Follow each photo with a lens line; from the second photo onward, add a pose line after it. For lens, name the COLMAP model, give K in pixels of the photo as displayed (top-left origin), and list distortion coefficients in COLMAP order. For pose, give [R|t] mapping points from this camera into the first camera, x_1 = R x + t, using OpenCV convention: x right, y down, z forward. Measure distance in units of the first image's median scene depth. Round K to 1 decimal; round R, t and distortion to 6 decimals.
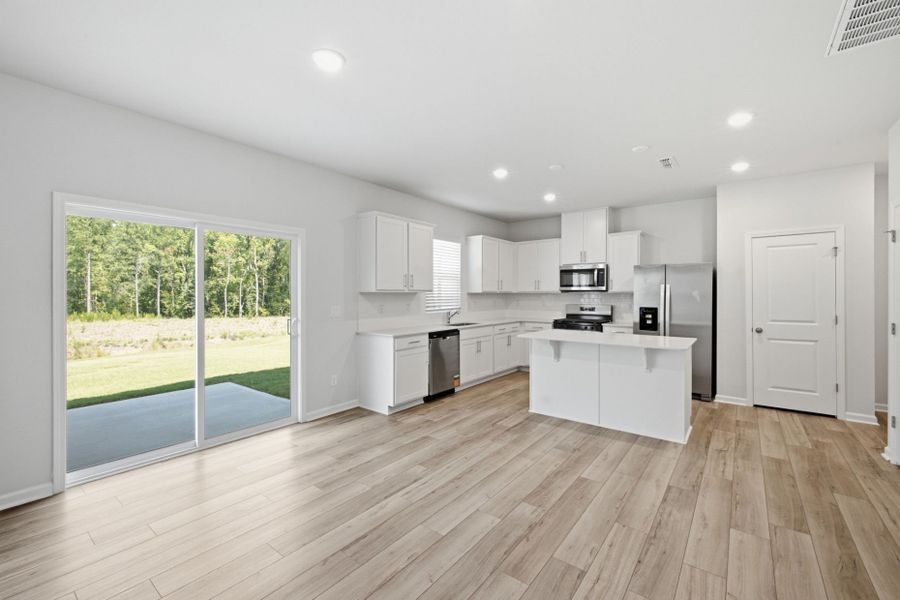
lens RADIAL K [[377.8, 0, 446.8], [0, 377.8, 294.0], [0, 0, 1]] dist [0.001997, 0.000024]
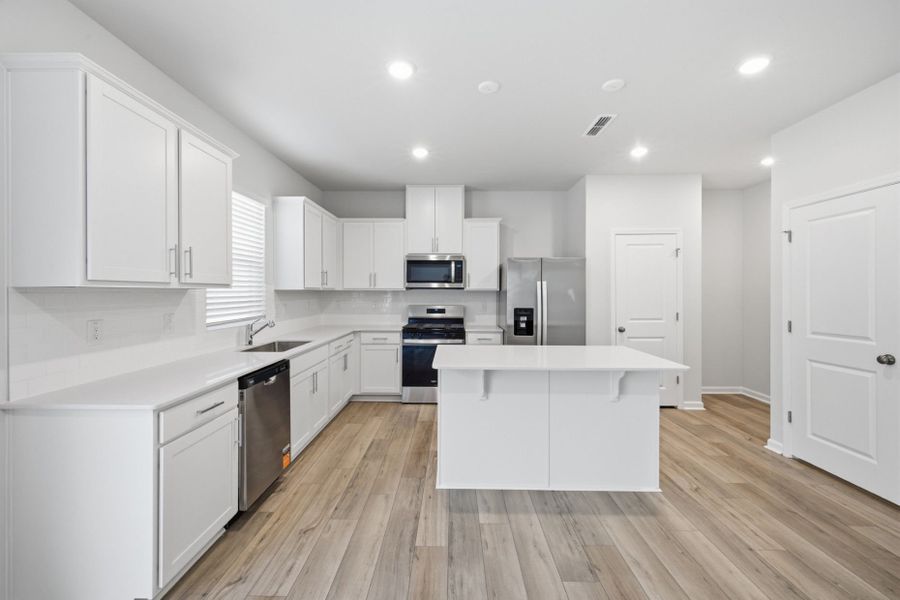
lens RADIAL K [[377.8, 0, 446.8], [0, 377.8, 294.0], [0, 0, 1]] dist [0.001997, 0.000024]
pose [[0.800770, -0.002793, 0.598965, -0.120541], [-0.000978, 0.999982, 0.005970, -0.001088], [-0.598971, -0.005367, 0.800753, 0.484053]]
